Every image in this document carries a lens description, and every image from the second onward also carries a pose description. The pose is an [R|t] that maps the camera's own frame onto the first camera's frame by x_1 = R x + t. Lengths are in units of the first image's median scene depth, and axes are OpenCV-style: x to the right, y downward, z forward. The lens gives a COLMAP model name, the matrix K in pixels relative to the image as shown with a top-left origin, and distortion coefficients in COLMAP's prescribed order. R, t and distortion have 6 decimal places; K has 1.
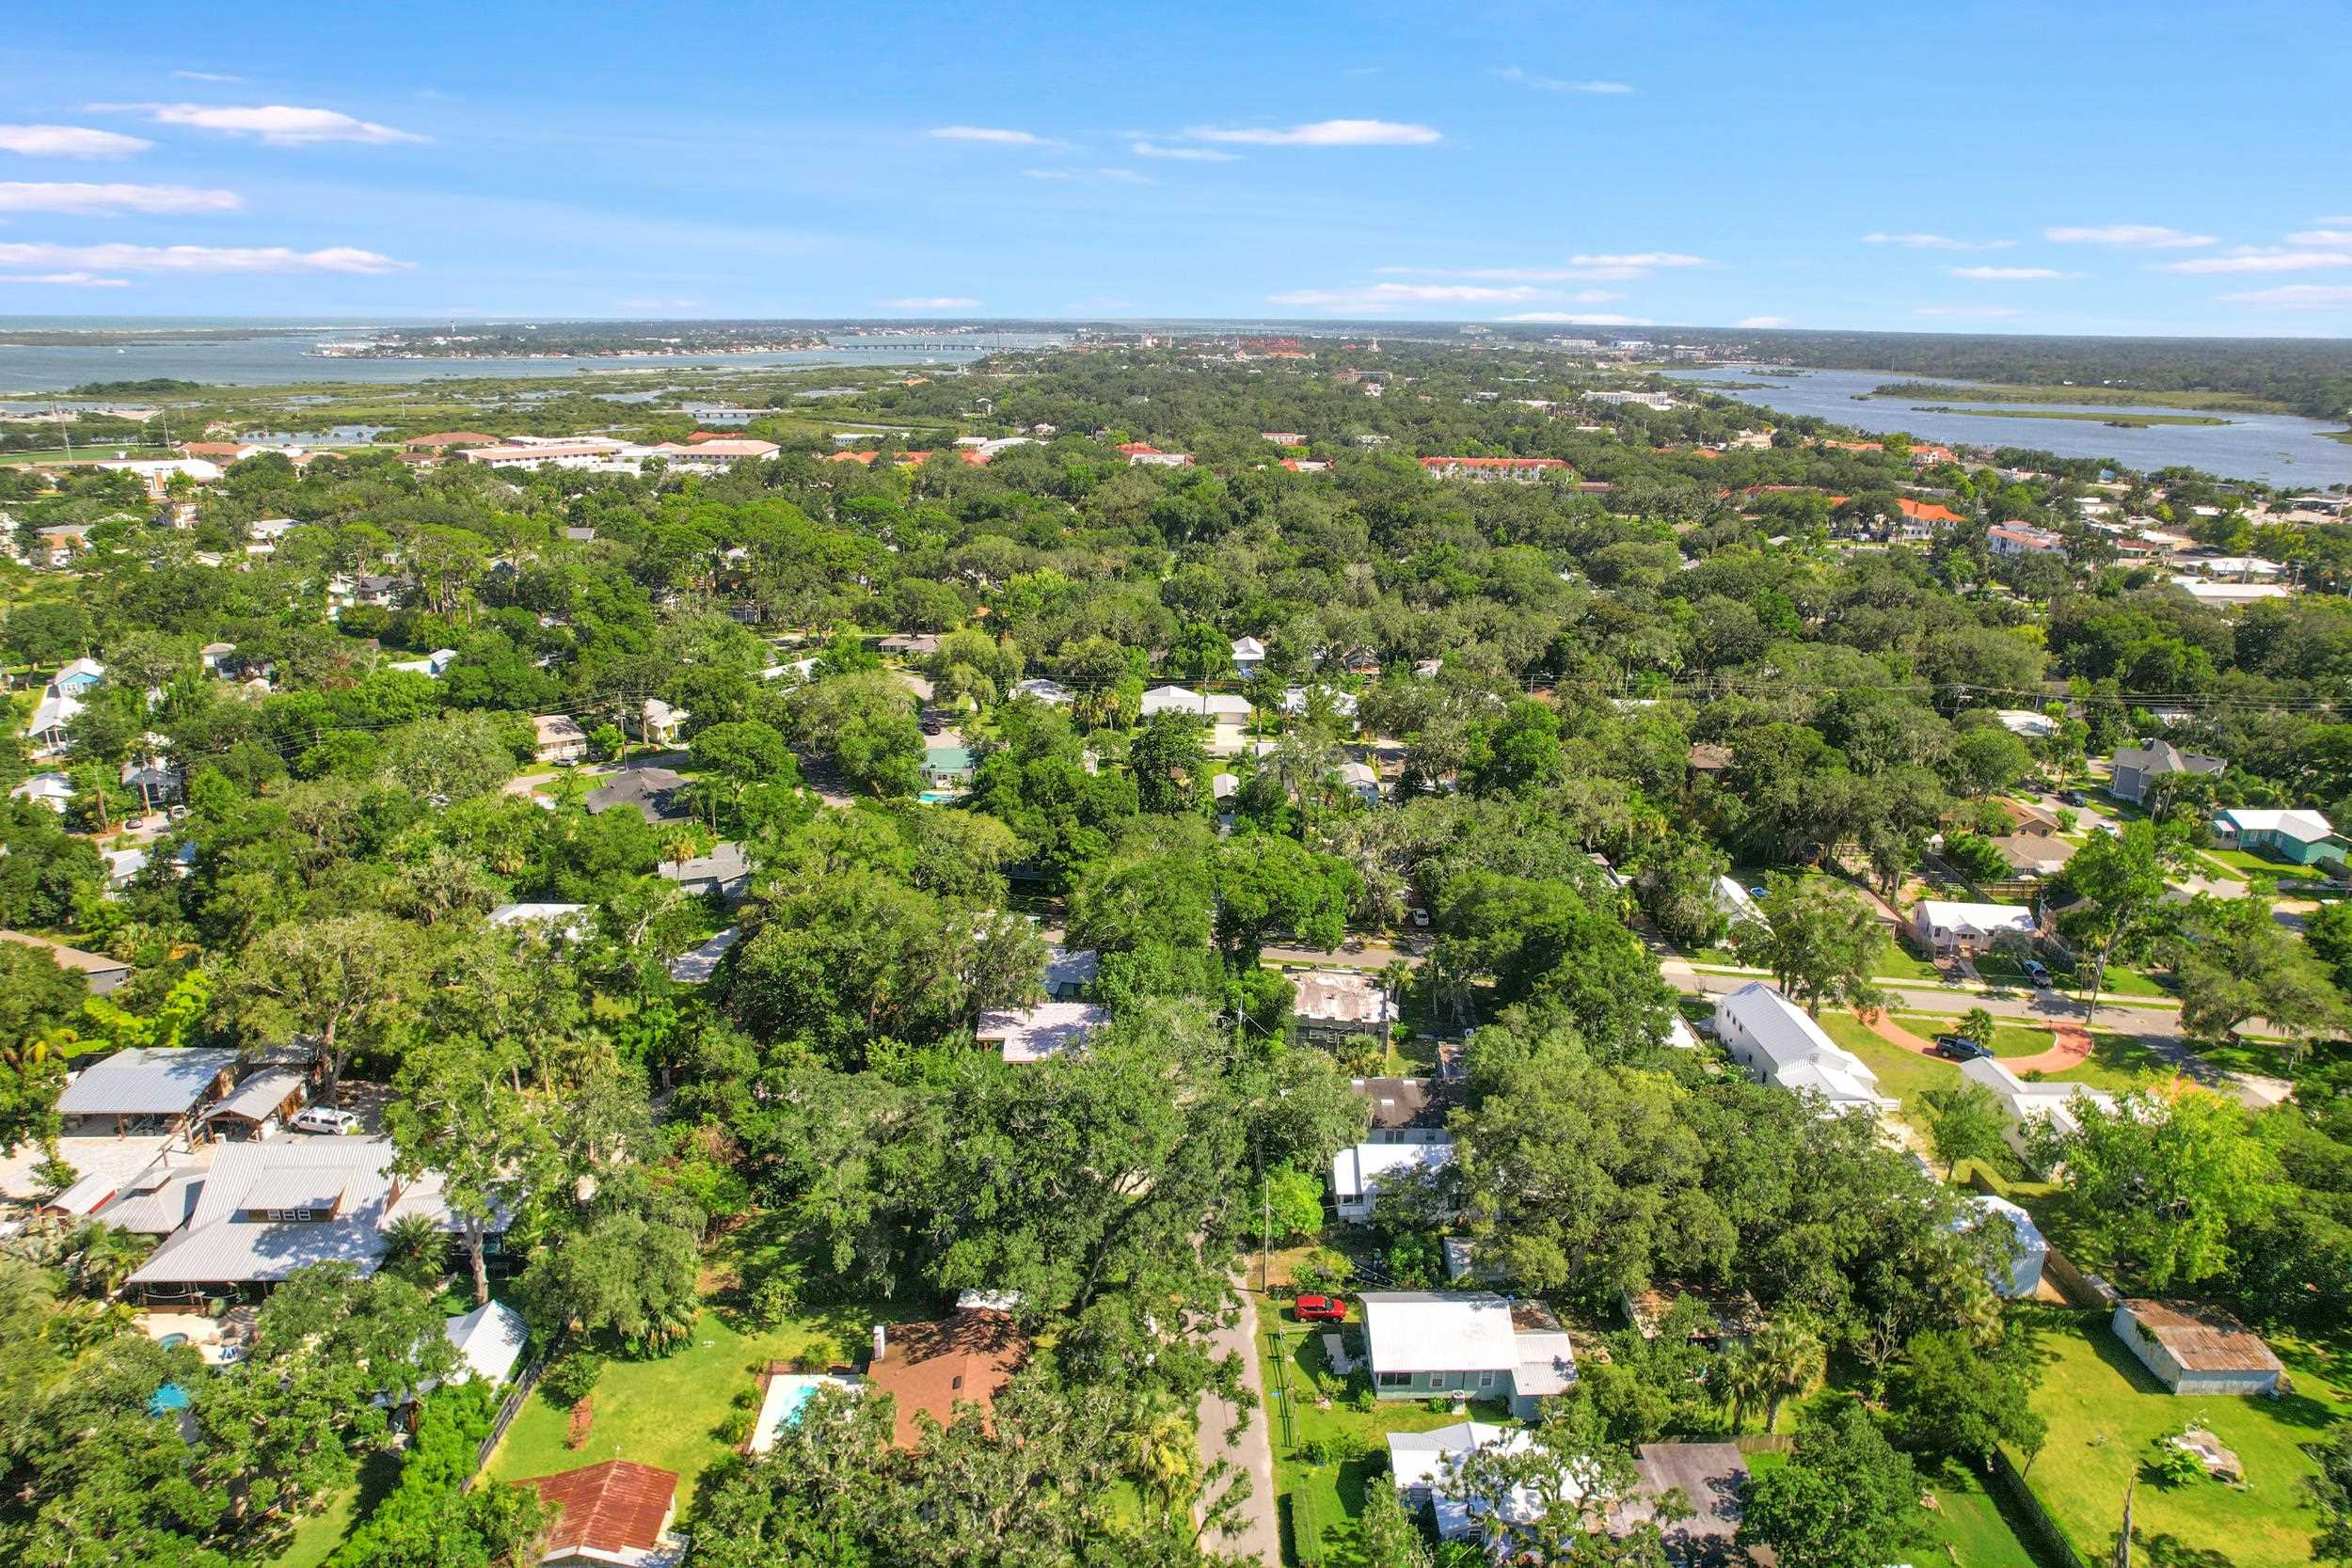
lens RADIAL K [[1480.6, 0, 1178.0], [0, 1480.6, 801.1], [0, 0, 1]] dist [-0.027395, 0.006557]
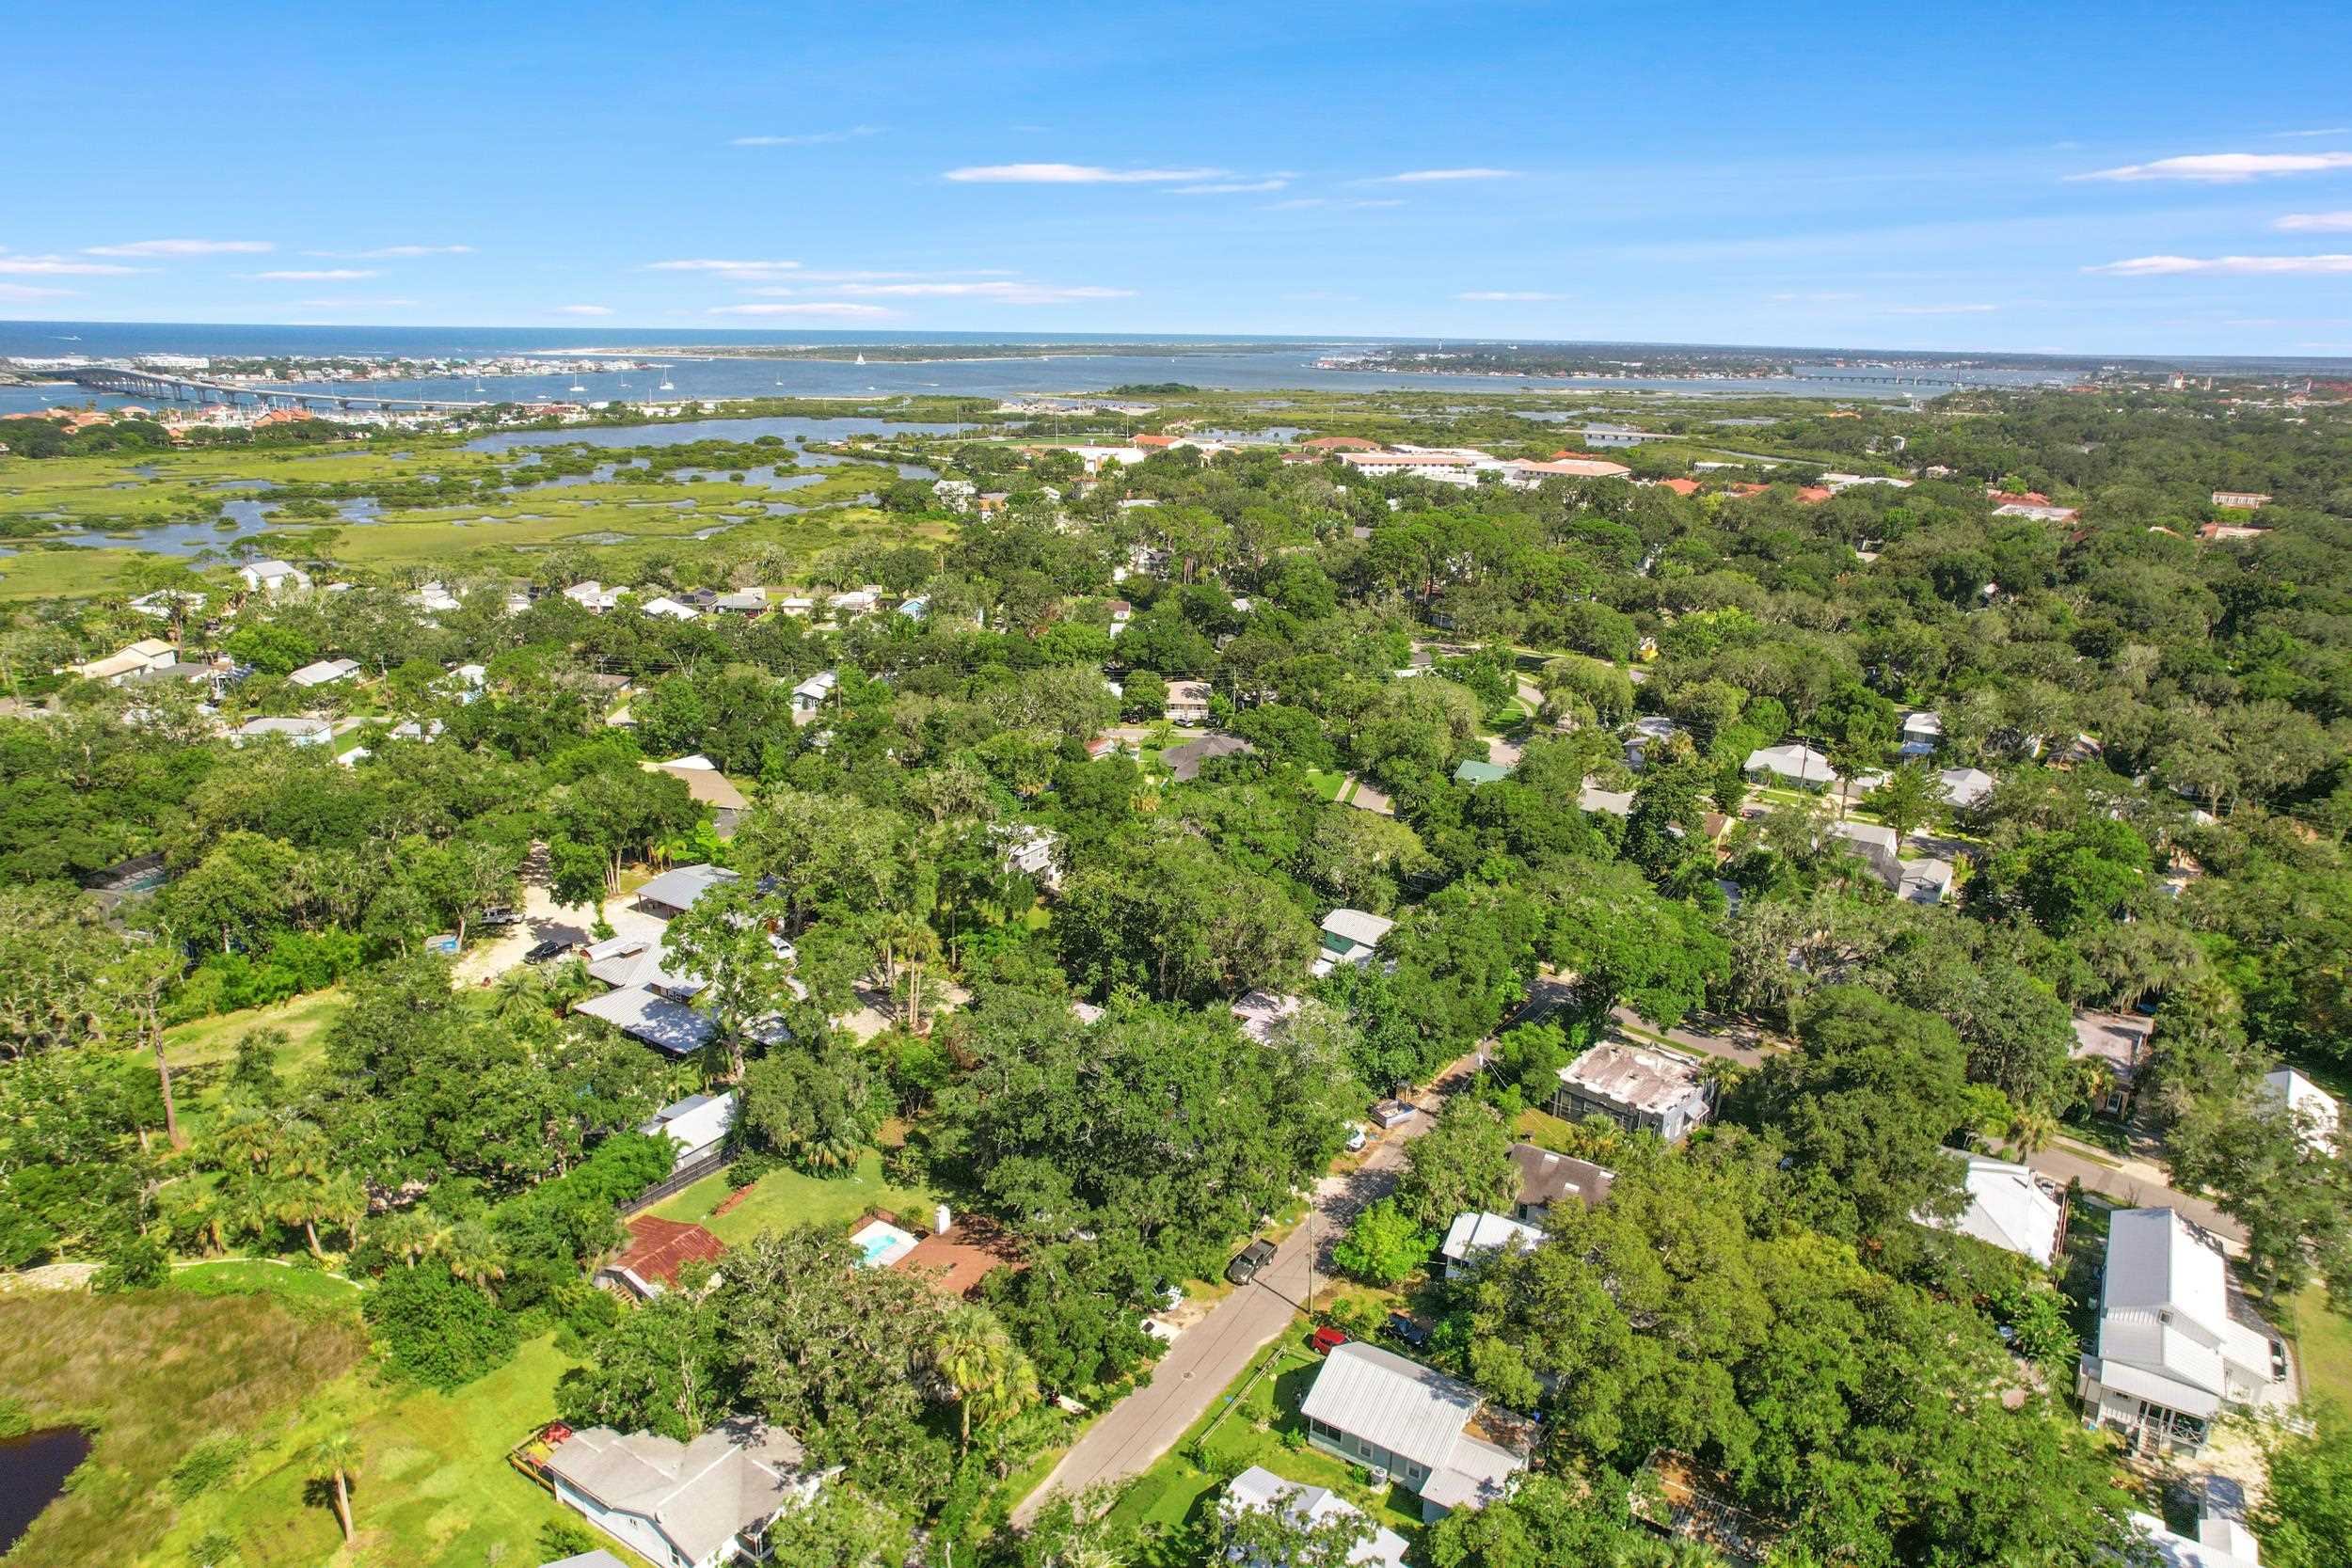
lens RADIAL K [[1480.6, 0, 1181.2], [0, 1480.6, 772.5], [0, 0, 1]] dist [-0.027395, 0.006557]
pose [[0.827713, 0.165911, -0.536064, 0.380701], [-0.183514, 0.982797, 0.020819, -0.023137], [0.530296, 0.081143, 0.843921, 0.078800]]
